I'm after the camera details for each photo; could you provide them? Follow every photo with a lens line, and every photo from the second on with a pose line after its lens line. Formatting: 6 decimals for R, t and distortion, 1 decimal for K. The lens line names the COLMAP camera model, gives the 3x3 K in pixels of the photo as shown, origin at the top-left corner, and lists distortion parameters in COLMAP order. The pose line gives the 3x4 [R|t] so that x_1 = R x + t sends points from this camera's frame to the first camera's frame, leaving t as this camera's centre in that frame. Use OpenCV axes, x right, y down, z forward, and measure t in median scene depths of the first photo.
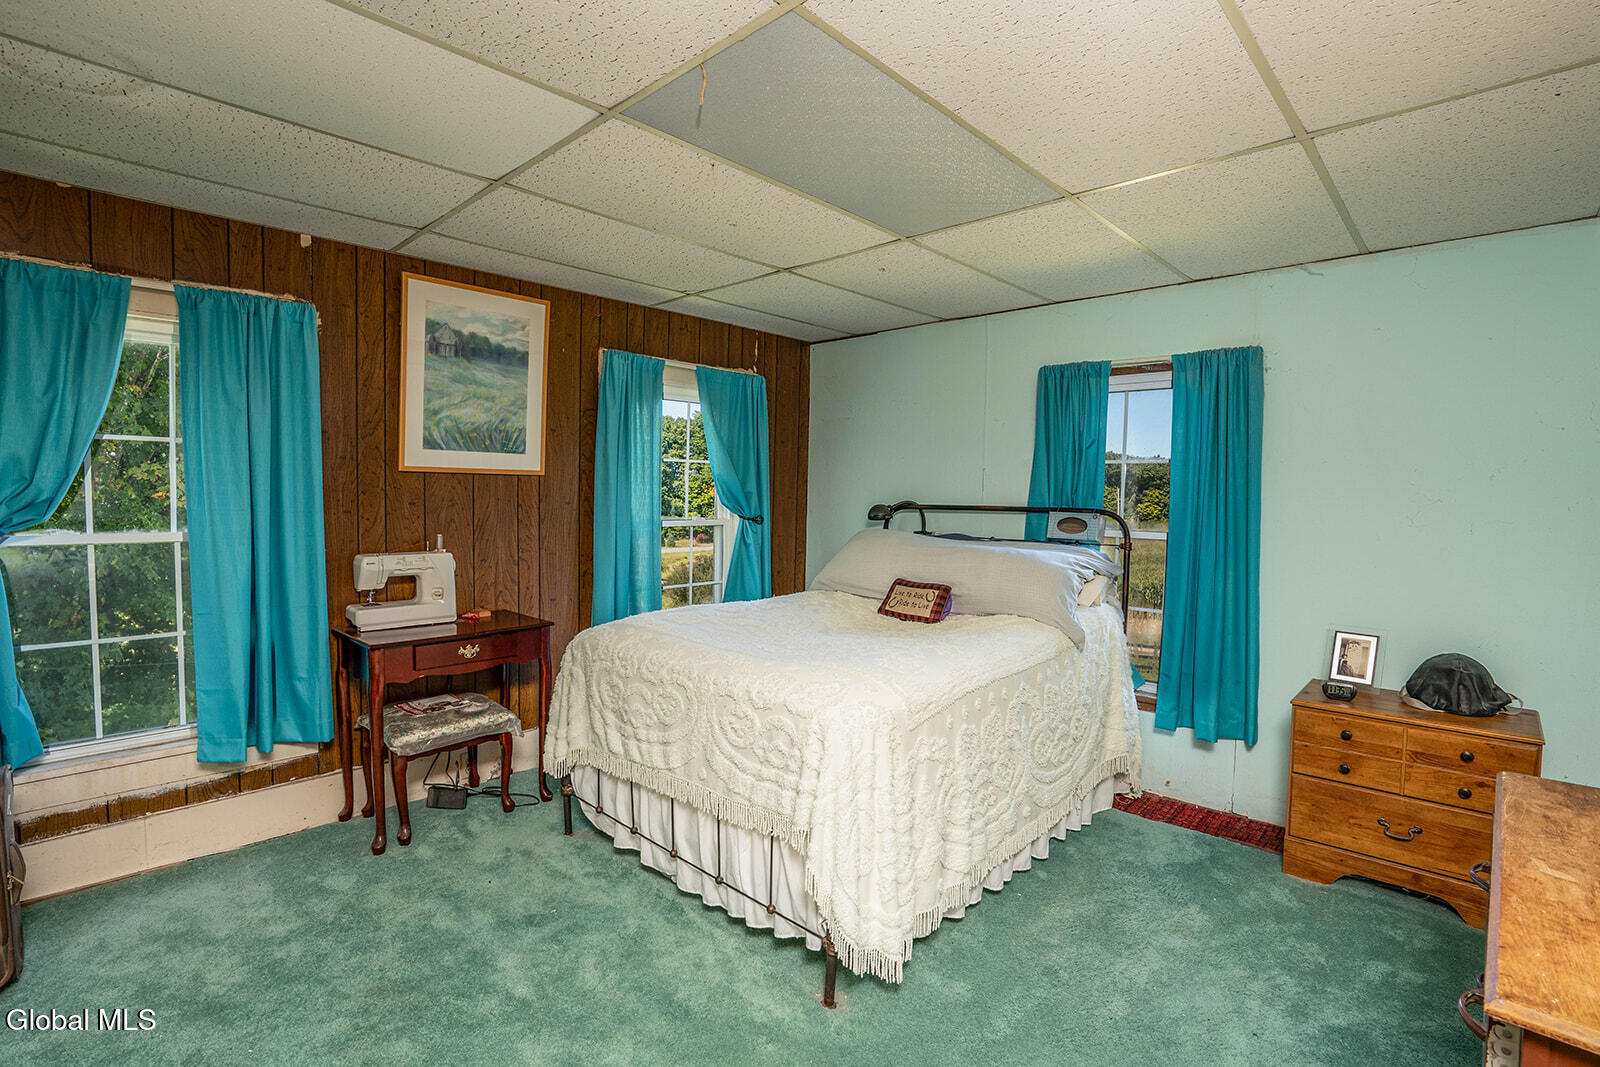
lens RADIAL K [[735.4, 0, 800.0], [0, 735.4, 531.3], [0, 0, 1]] dist [0.000985, 0.000174]
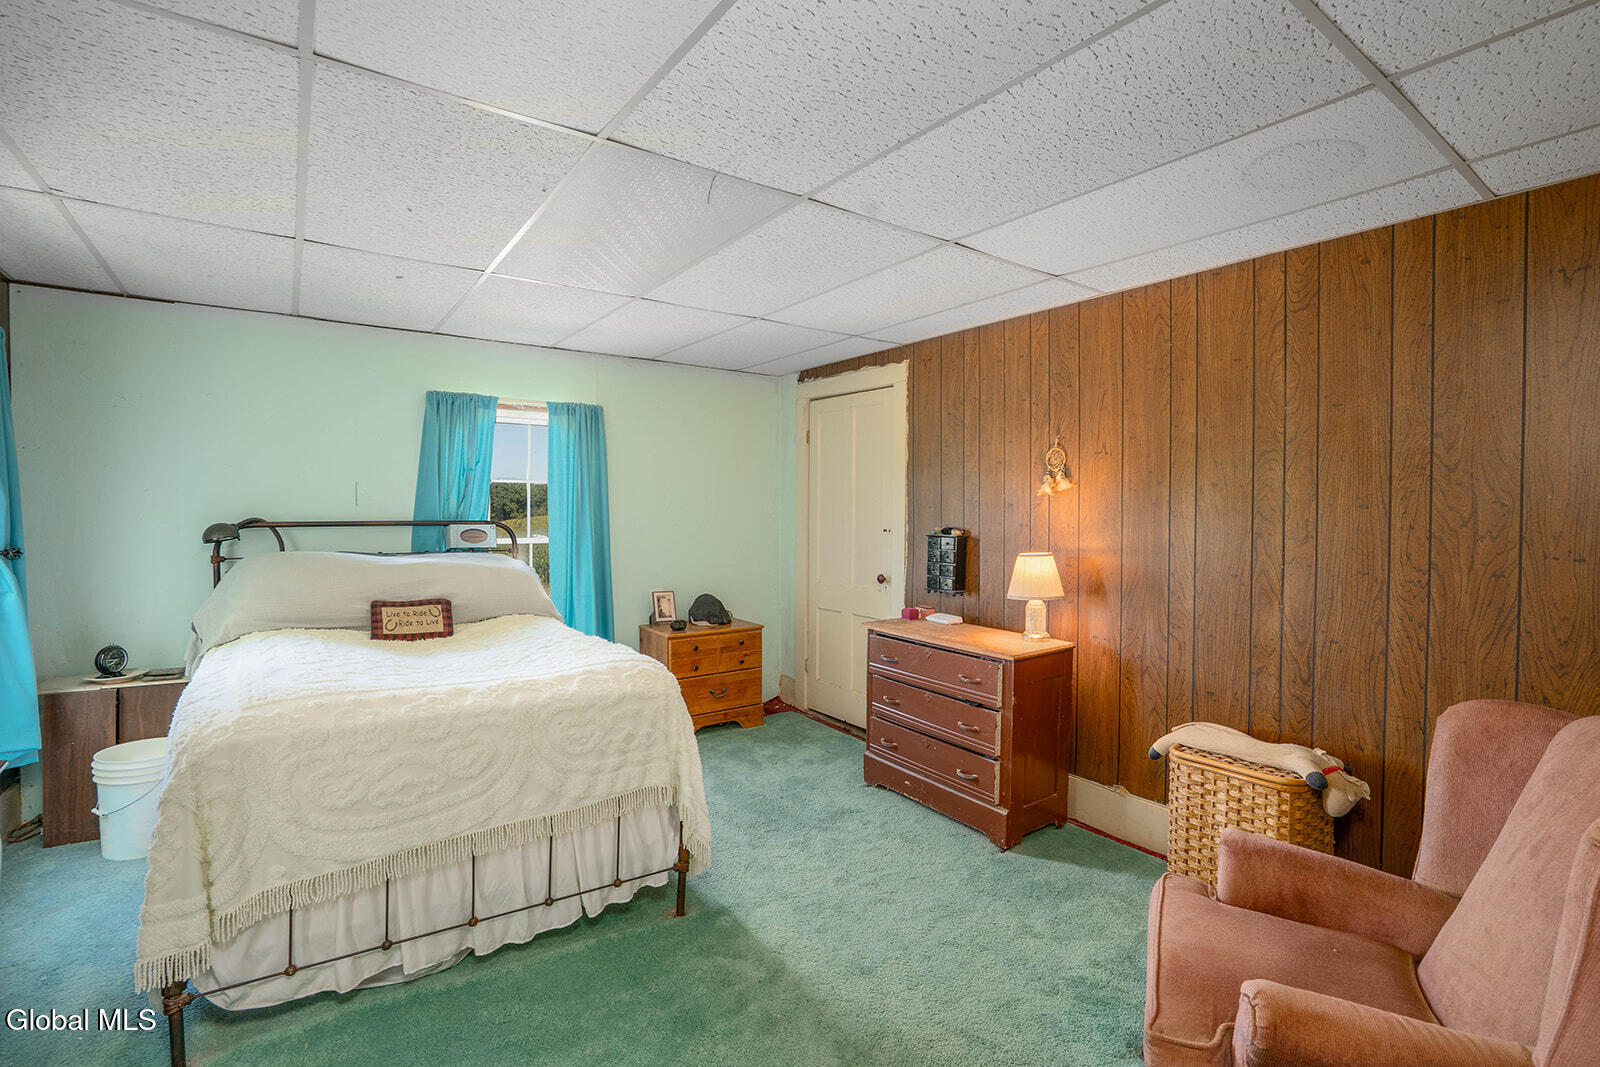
lens RADIAL K [[735.4, 0, 801.0], [0, 735.4, 520.7], [0, 0, 1]] dist [0.000985, 0.000174]
pose [[0.271806, -0.032884, 0.961790, -0.659605], [0.043411, 0.998818, 0.021881, -0.038198], [-0.961372, 0.035805, 0.272912, 0.220716]]
